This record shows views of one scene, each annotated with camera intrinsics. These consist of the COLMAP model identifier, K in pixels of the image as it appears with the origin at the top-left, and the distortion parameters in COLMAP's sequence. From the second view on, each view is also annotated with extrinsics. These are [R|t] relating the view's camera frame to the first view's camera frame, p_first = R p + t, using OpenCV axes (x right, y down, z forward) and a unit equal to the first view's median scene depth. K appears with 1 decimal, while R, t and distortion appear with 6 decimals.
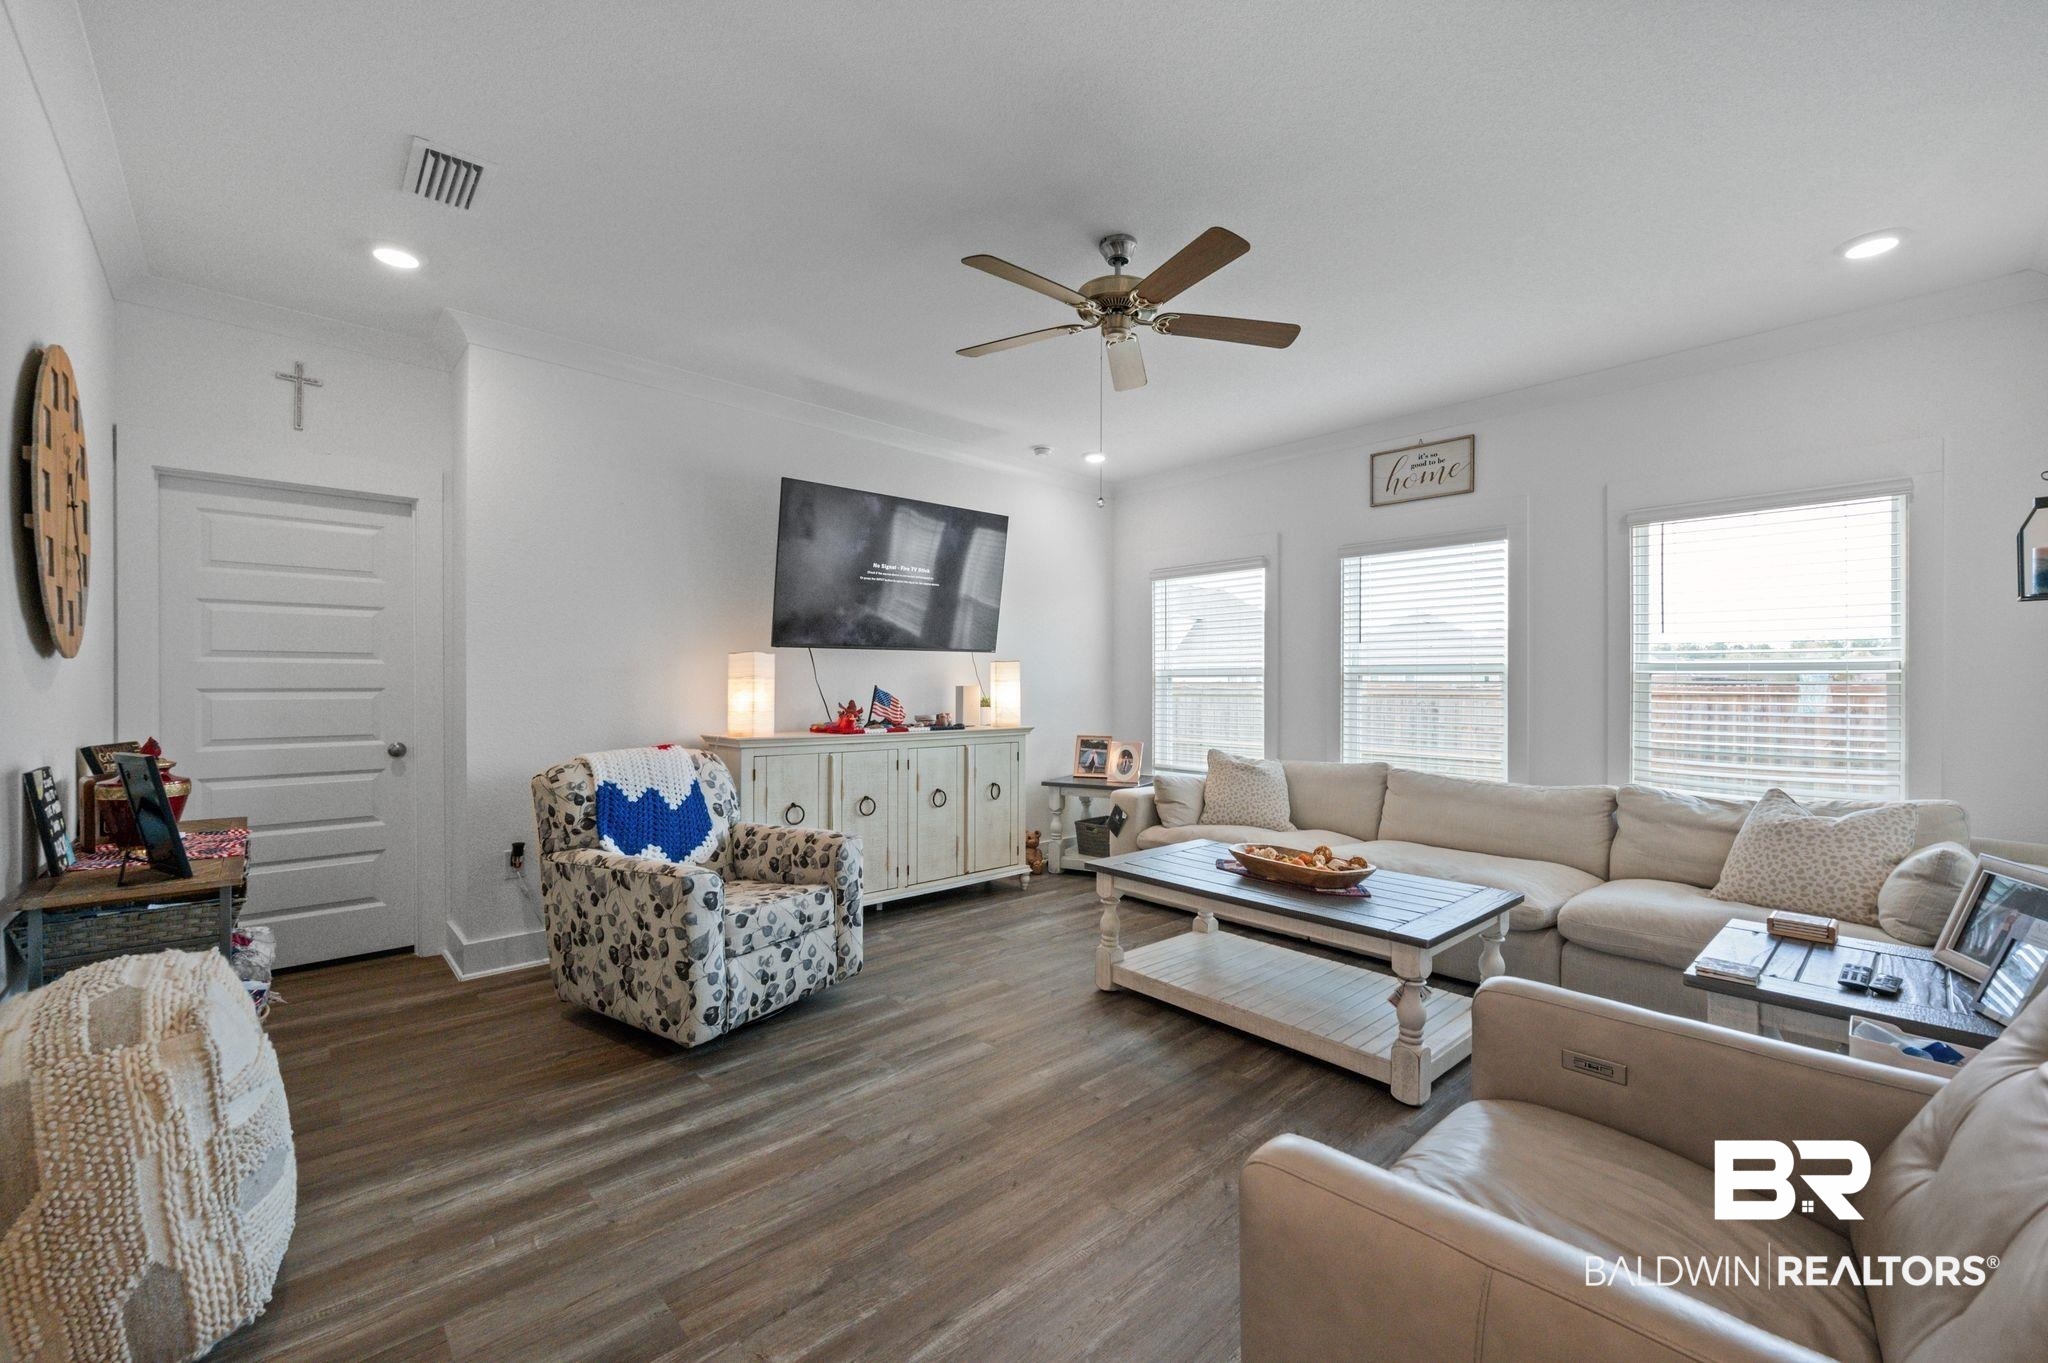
lens RADIAL K [[820.6, 0, 1024.0], [0, 820.6, 681.5], [0, 0, 1]] dist [-0.000722, -0.000030]
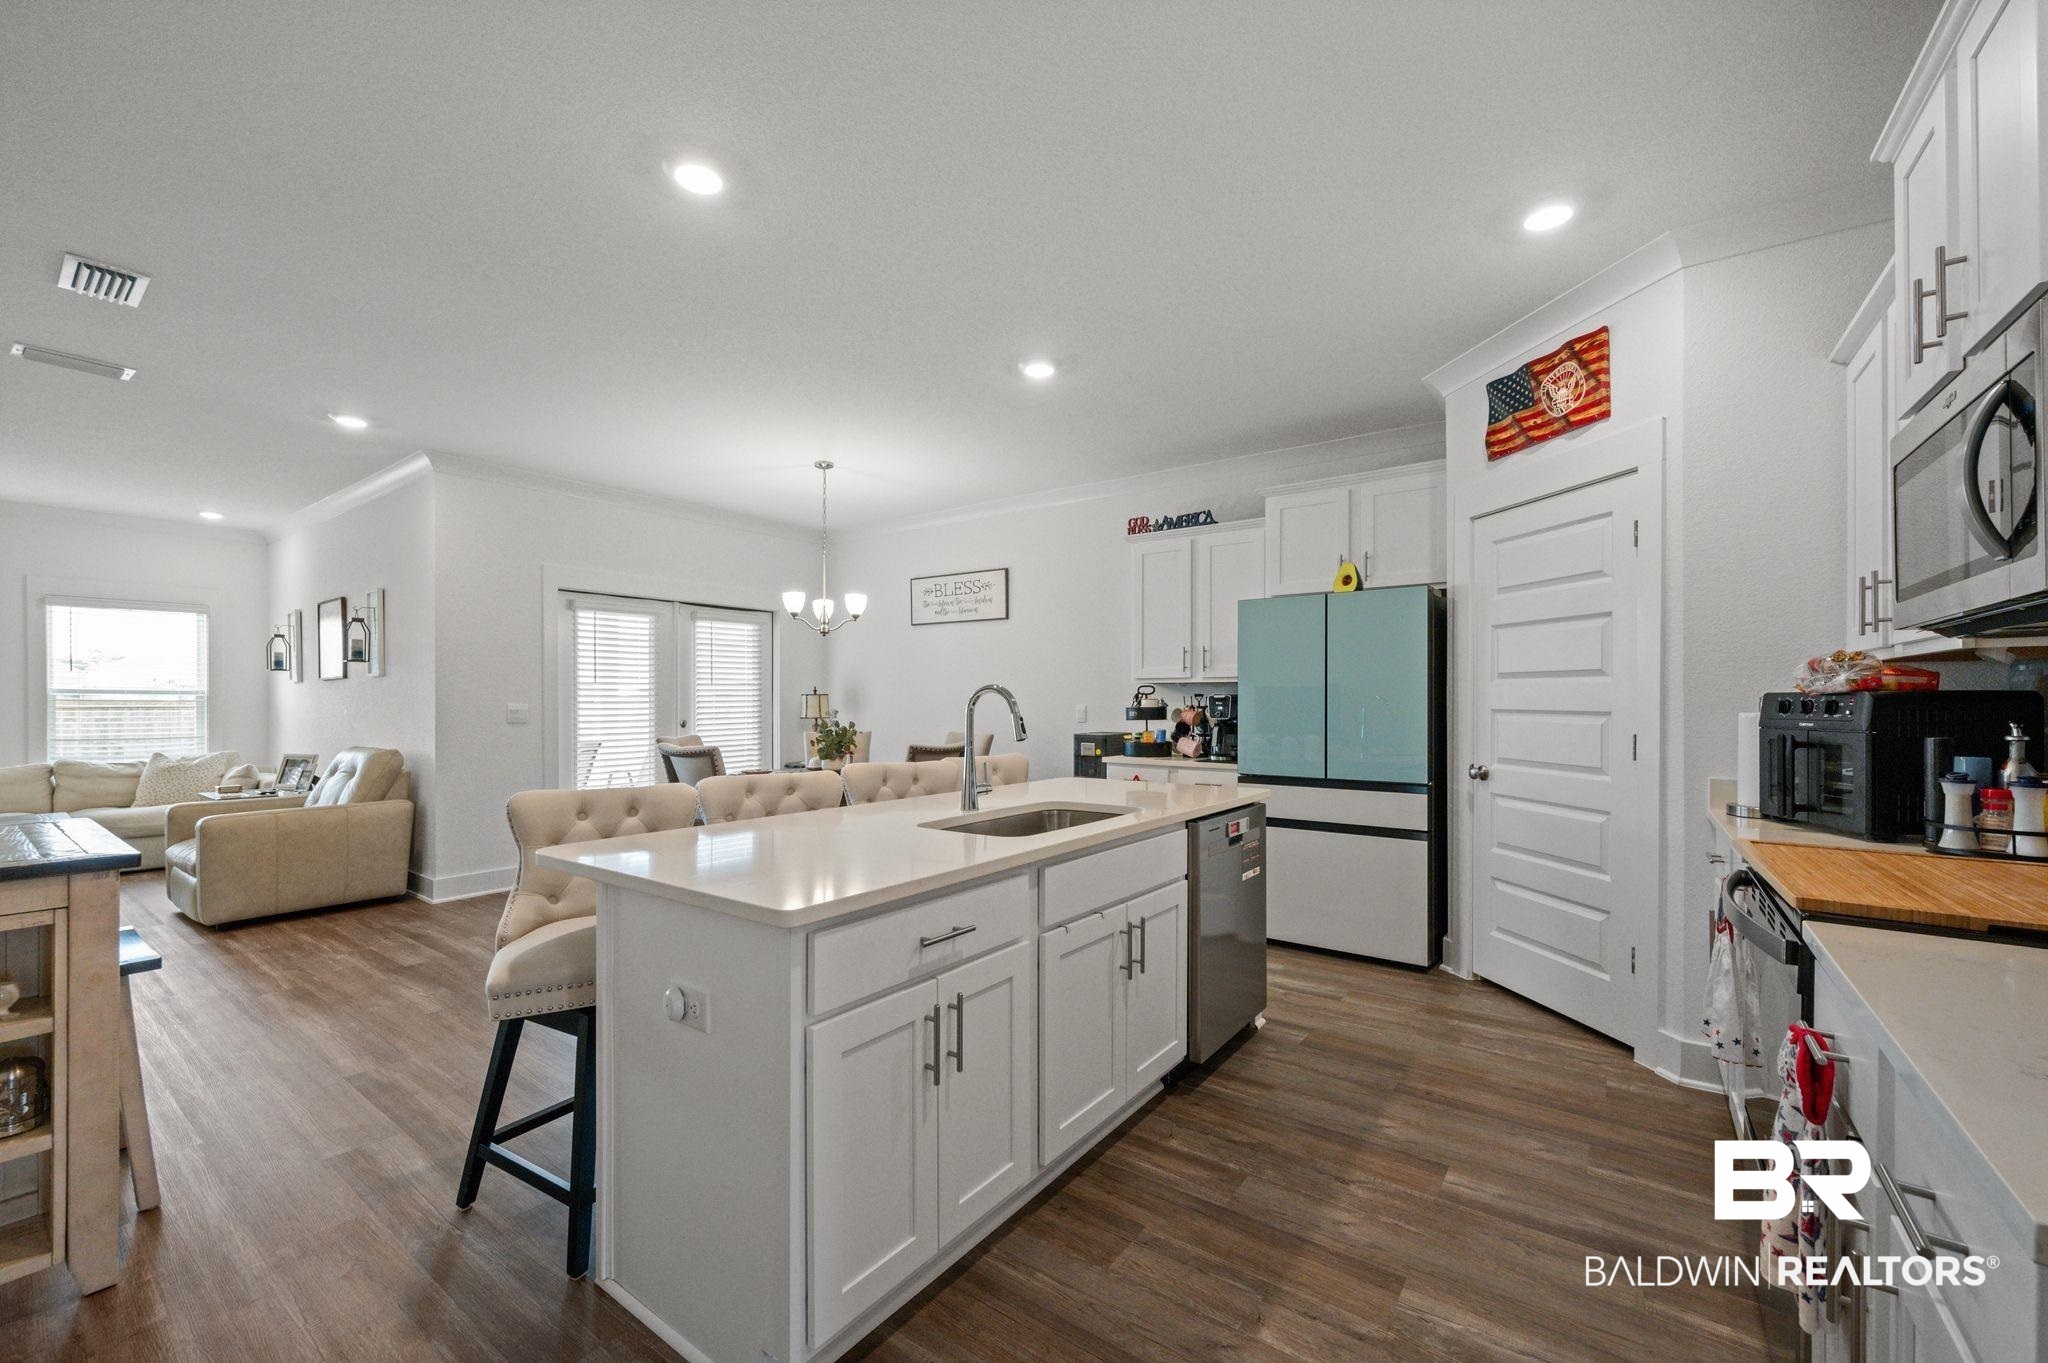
lens RADIAL K [[819.6, 0, 1024.3], [0, 819.6, 701.3], [0, 0, 1]] dist [-0.000069, 0.000112]
pose [[-0.185336, -0.003200, 0.982670, -1.098659], [-0.004359, 0.999988, 0.002434, -0.008141], [-0.982666, -0.003832, -0.185347, -0.547534]]
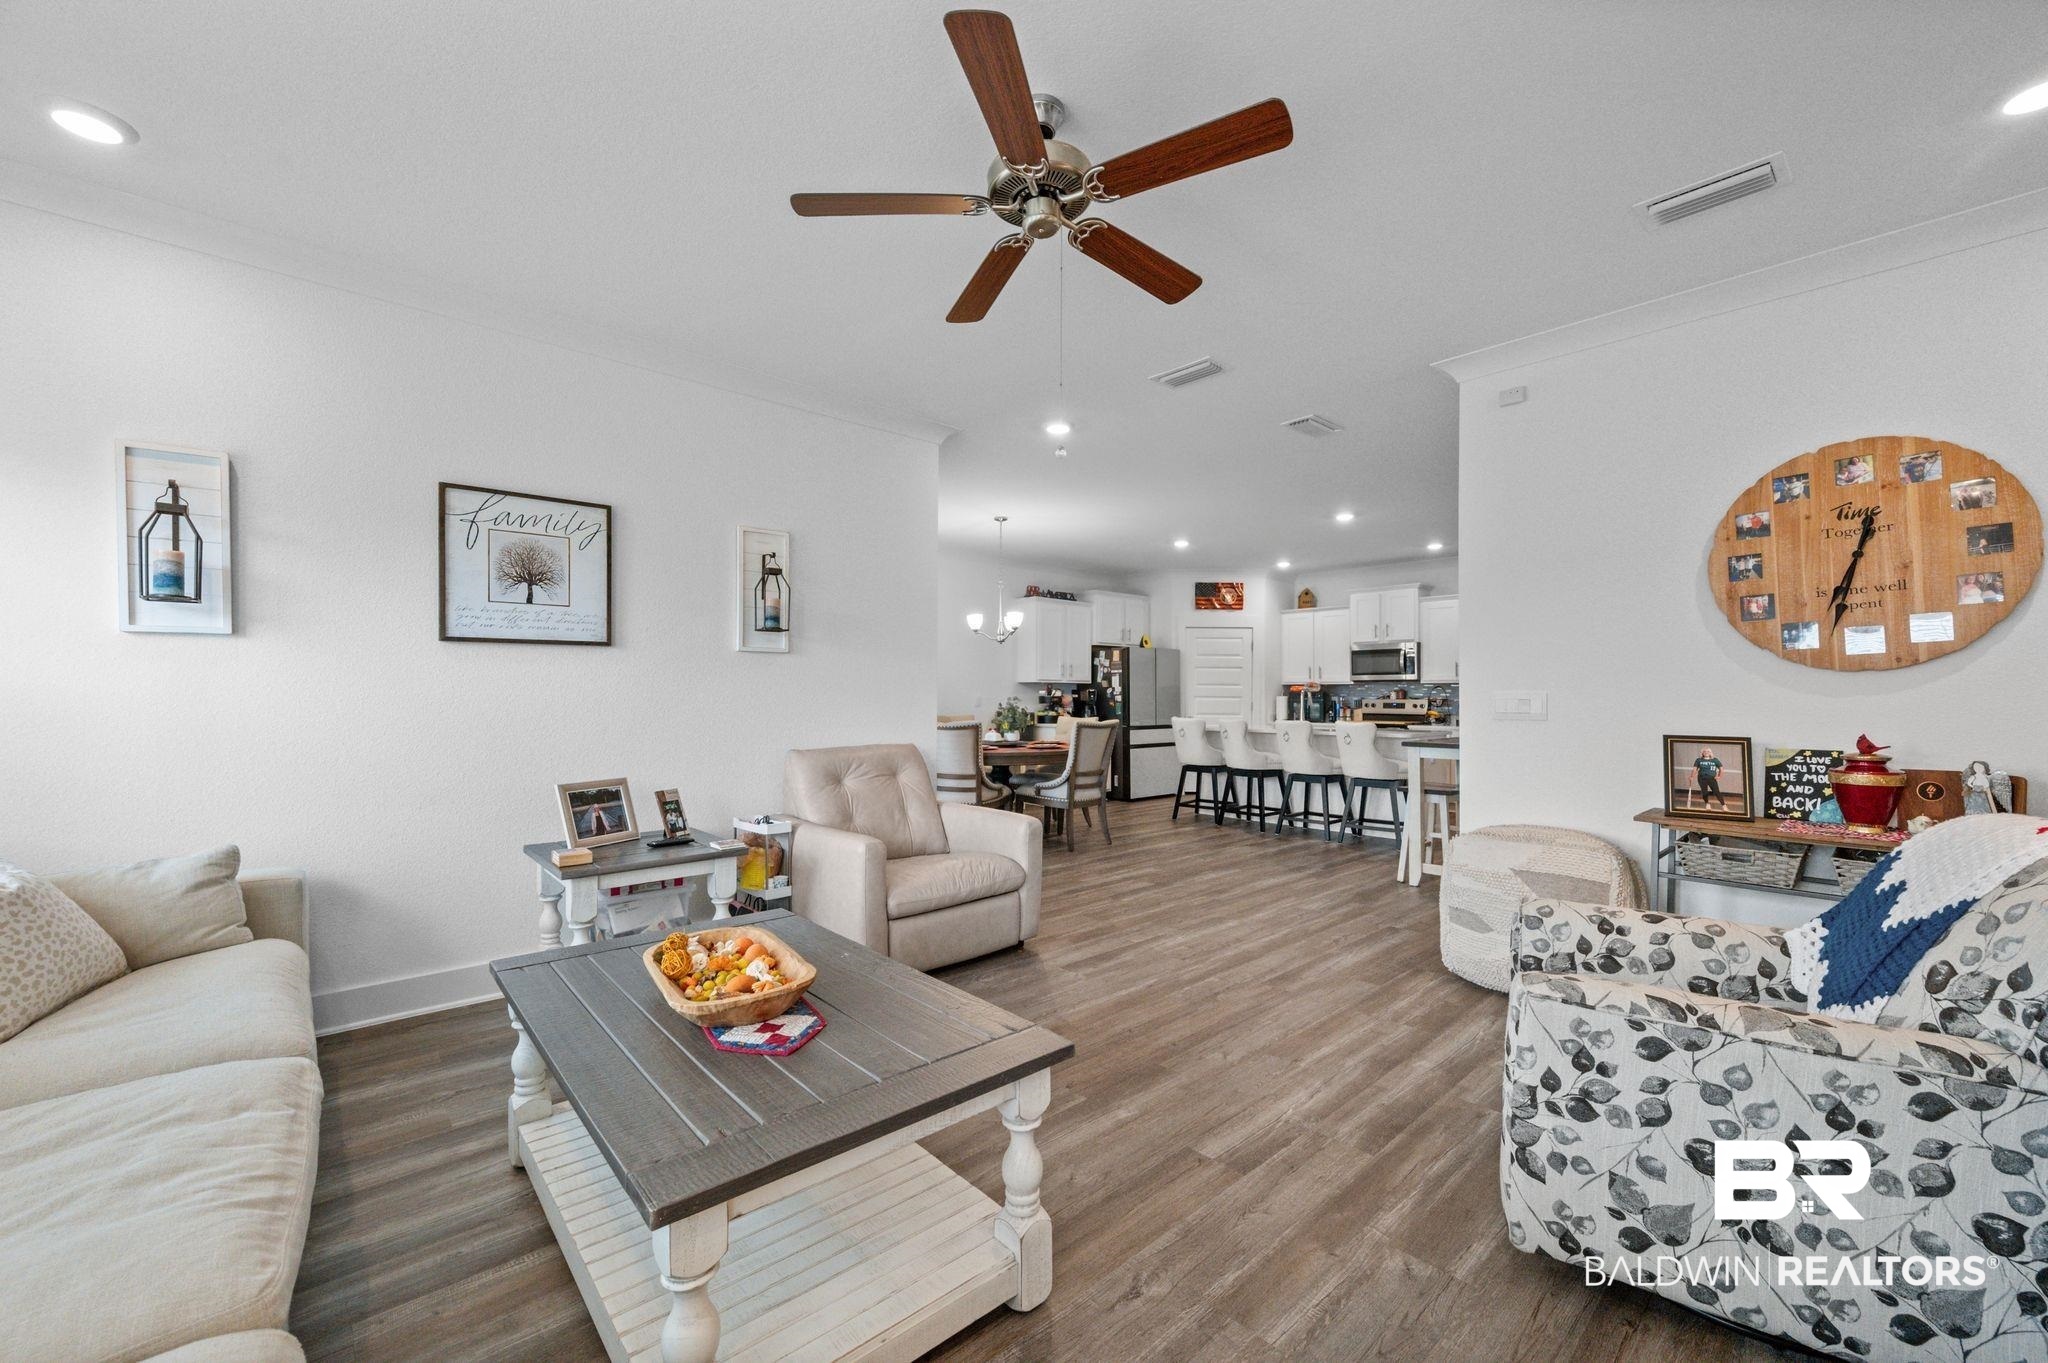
lens RADIAL K [[819.6, 0, 1024.3], [0, 819.6, 701.3], [0, 0, 1]] dist [-0.000069, 0.000112]
pose [[-0.999984, -0.003610, 0.004458, 0.079983], [-0.003608, 0.999993, 0.000491, 0.013983], [-0.004459, 0.000475, -0.999990, 1.150287]]
